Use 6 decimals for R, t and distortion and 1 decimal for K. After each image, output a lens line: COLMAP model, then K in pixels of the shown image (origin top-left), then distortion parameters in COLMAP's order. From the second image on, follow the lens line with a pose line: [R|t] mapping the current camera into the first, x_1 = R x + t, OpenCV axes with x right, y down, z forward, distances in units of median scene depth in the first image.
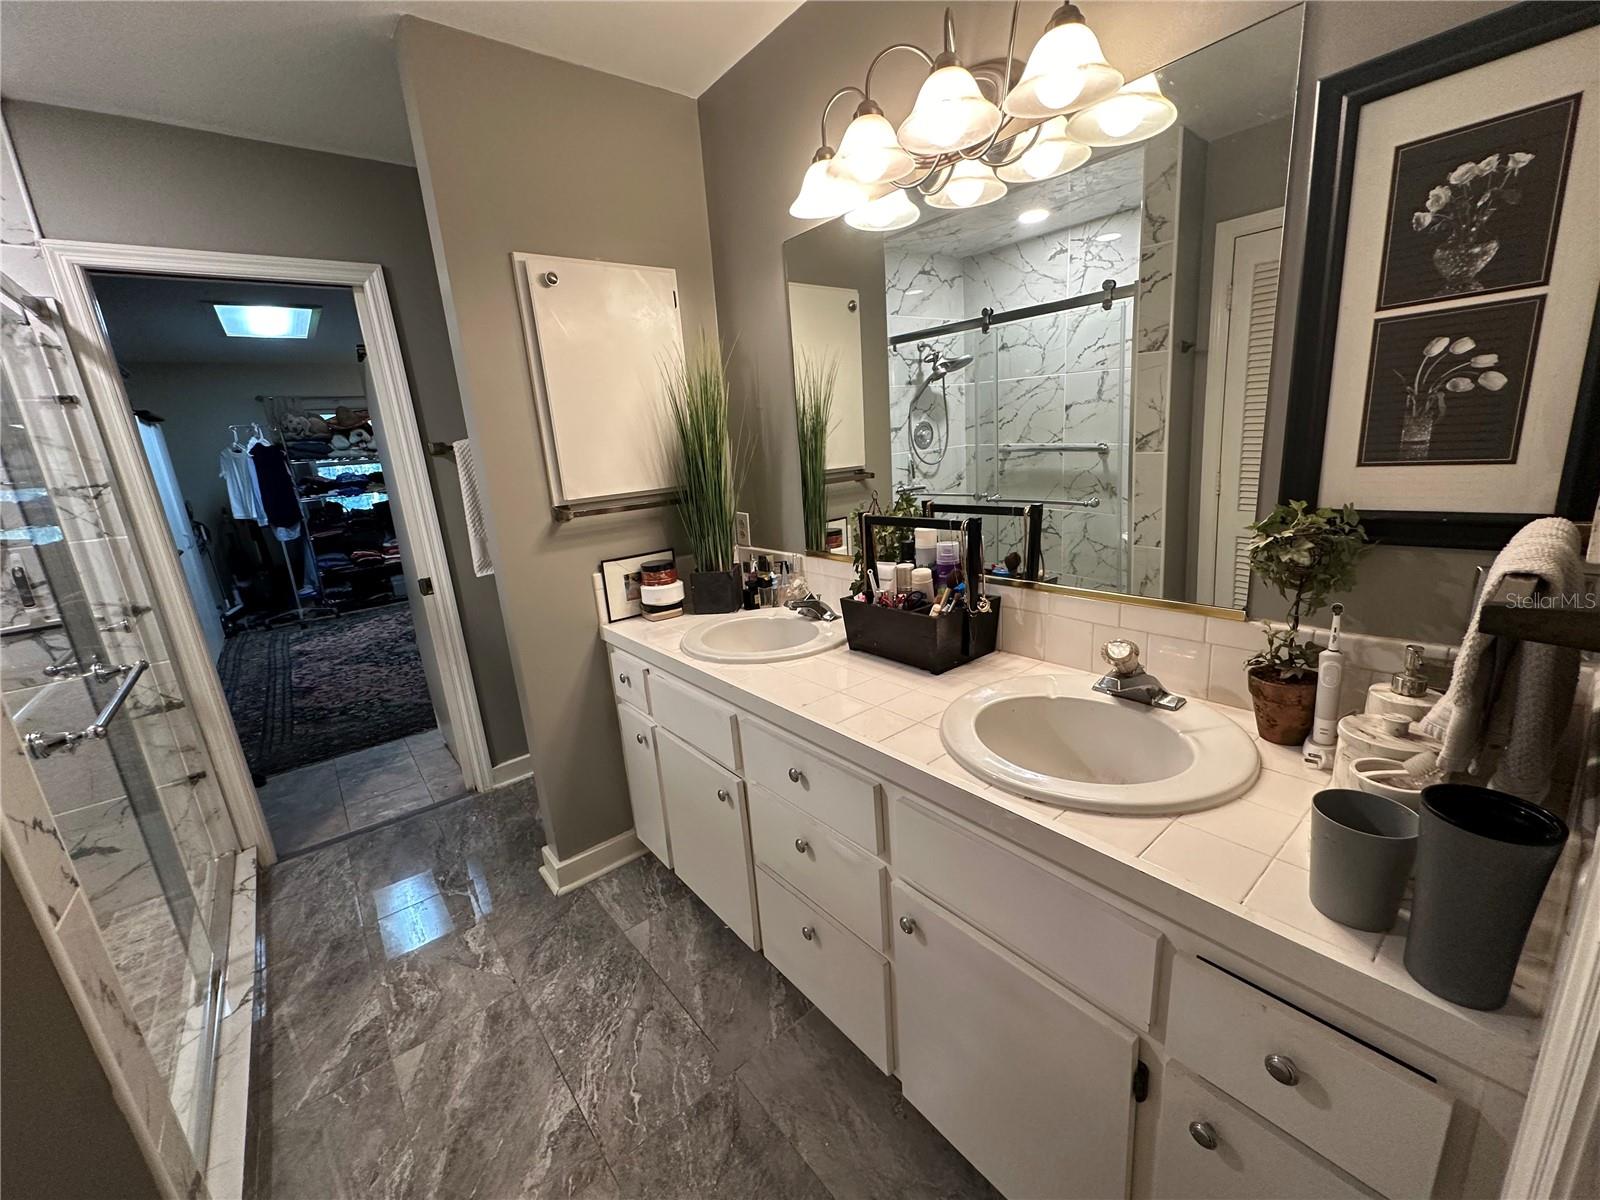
lens RADIAL K [[638.9, 0, 801.0], [0, 638.9, 598.8], [0, 0, 1]] dist [-0.003637, 0.000695]
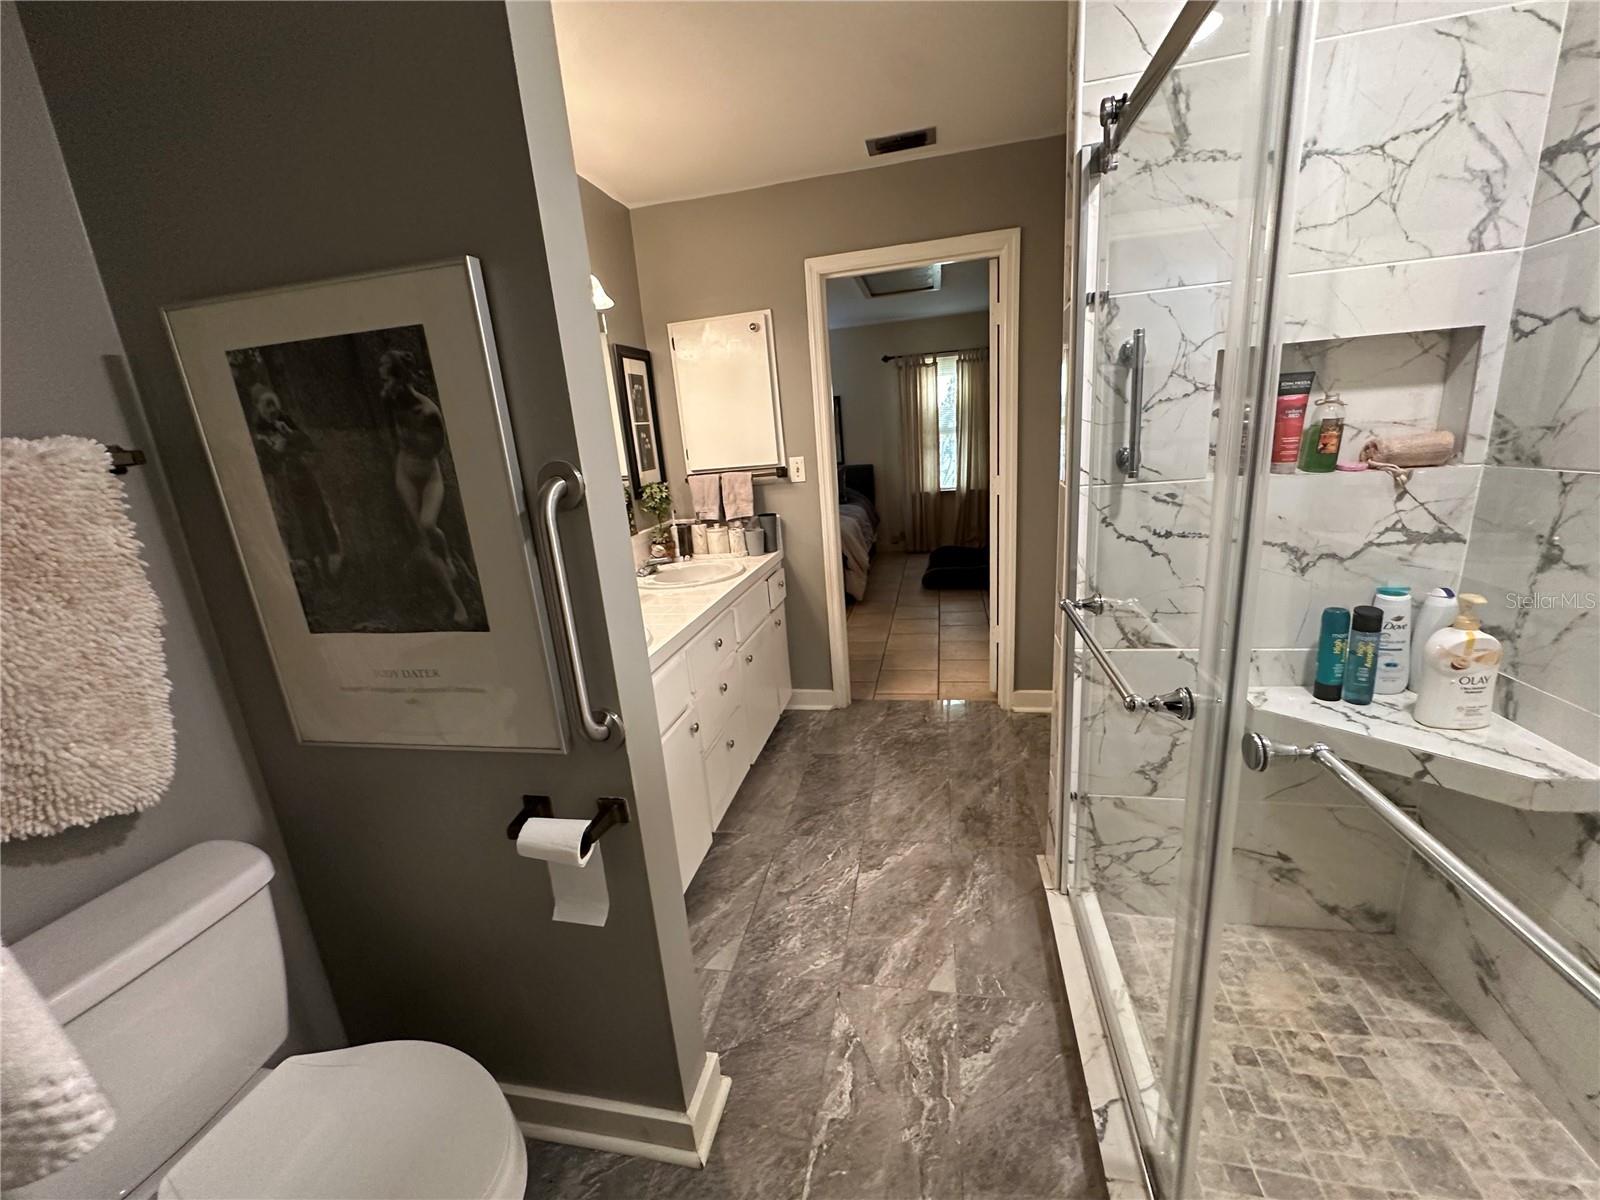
lens RADIAL K [[638.9, 0, 801.0], [0, 638.9, 598.8], [0, 0, 1]] dist [-0.003637, 0.000695]
pose [[-0.616820, -0.076903, 0.783338, -0.963563], [0.314024, 0.888537, 0.334502, -0.213850], [-0.721749, 0.452314, -0.523918, 1.106908]]
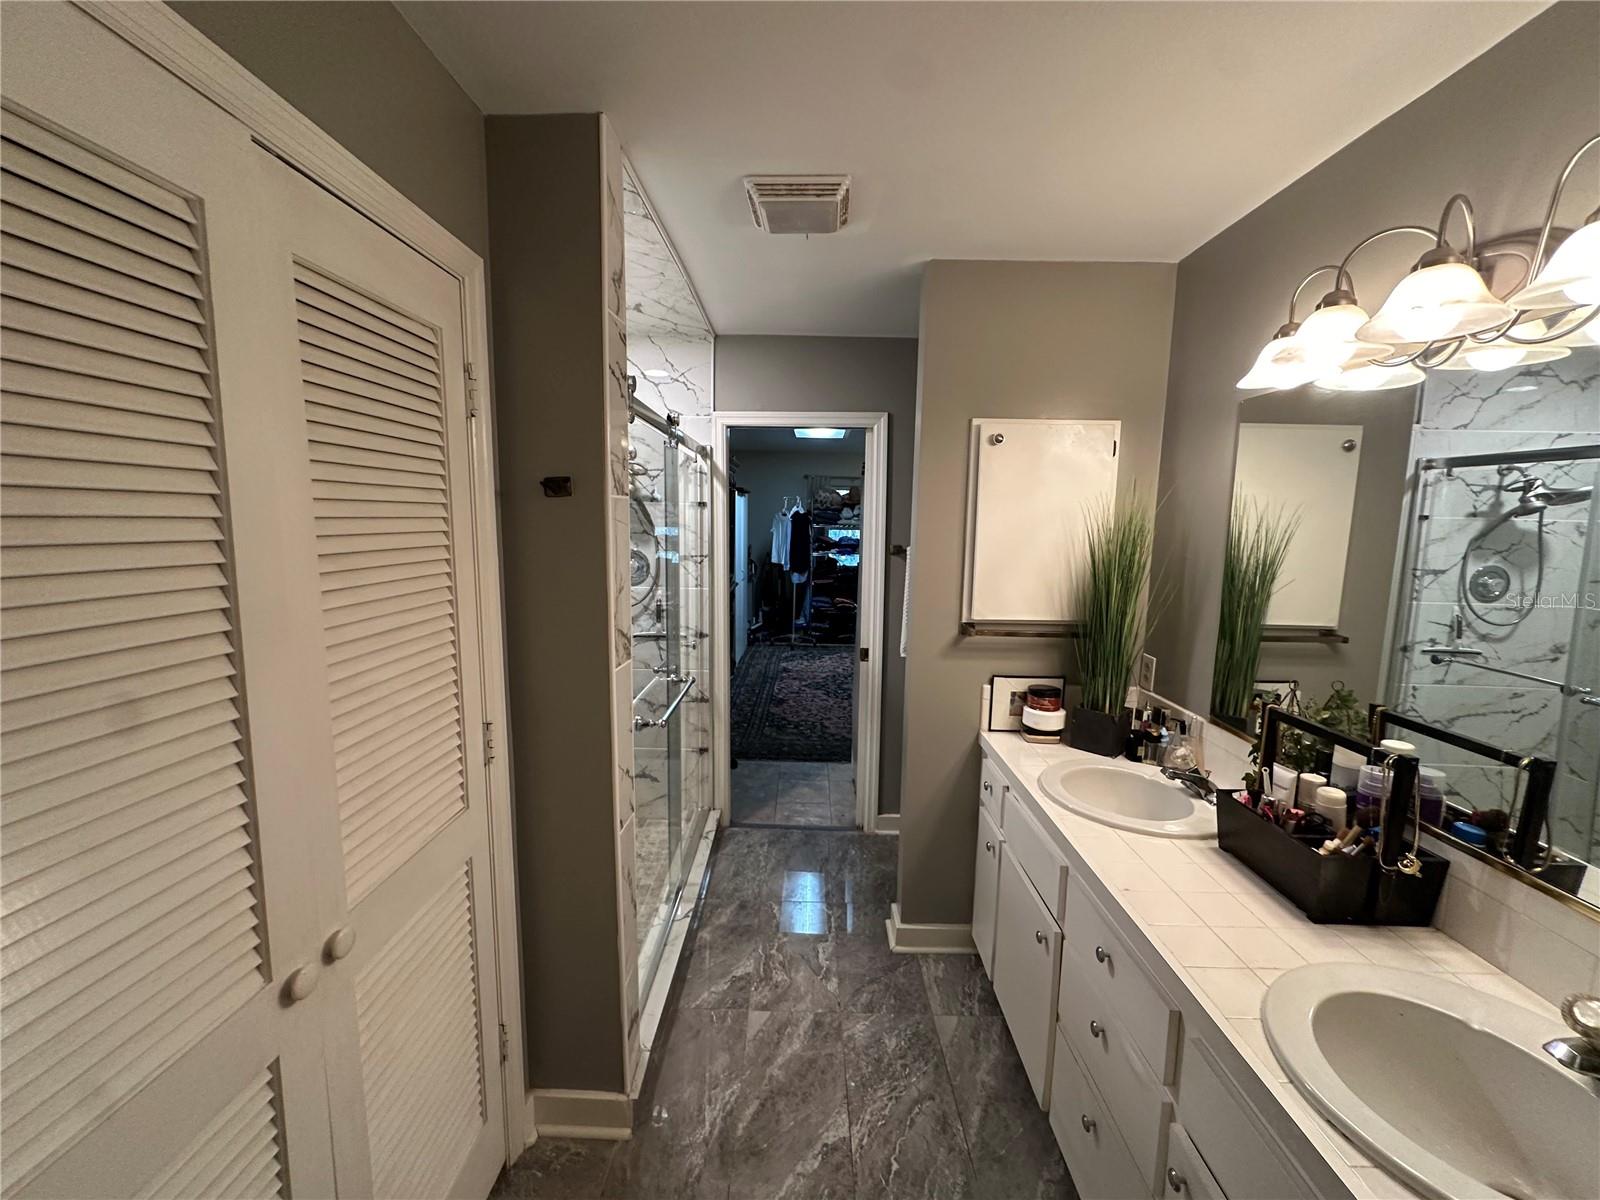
lens RADIAL K [[645.5, 0, 803.0], [0, 645.5, 603.8], [0, 0, 1]] dist [0.004147, 0.000368]
pose [[0.765957, 0.170004, -0.620007, 0.108924], [-0.228598, 0.973397, -0.015508, -0.086202], [0.600876, 0.153611, 0.784443, -0.097467]]
